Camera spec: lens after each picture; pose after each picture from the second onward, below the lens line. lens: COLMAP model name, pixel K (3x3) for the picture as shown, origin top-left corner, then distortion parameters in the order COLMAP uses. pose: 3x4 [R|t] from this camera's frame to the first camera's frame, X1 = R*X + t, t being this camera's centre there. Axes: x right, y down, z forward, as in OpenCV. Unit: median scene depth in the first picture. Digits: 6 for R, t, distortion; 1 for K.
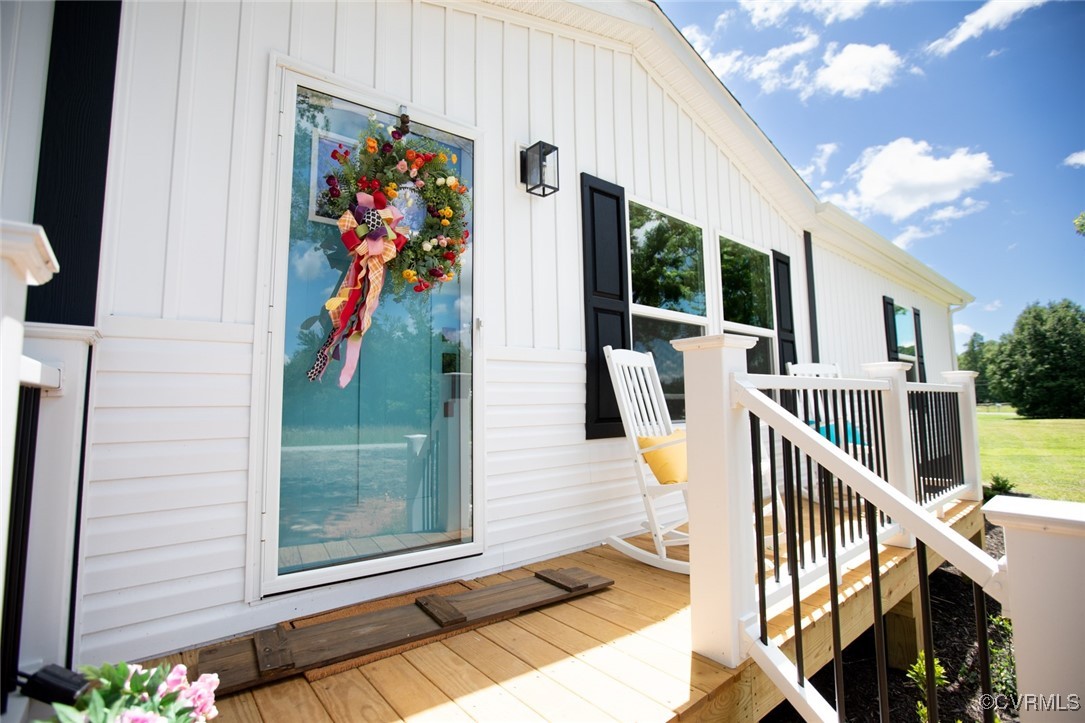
lens RADIAL K [[493.7, 0, 539.1], [0, 493.7, 357.6], [0, 0, 1]] dist [-0.029092, 0.007618]
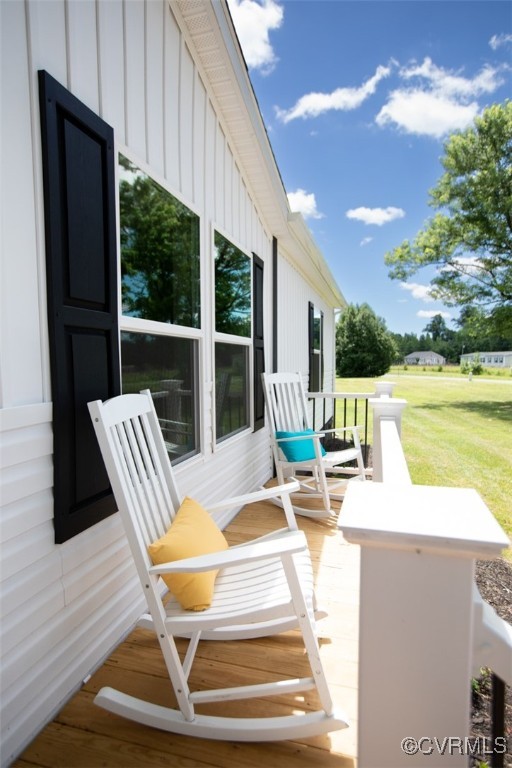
lens RADIAL K [[422.9, 0, 254.4], [0, 422.9, 389.3], [0, 0, 1]] dist [-0.024941, 0.001779]
pose [[0.824956, -0.031125, 0.564339, 0.011248], [-0.056294, 0.988993, 0.136837, -0.102310], [-0.562387, -0.144653, 0.814123, 0.428476]]
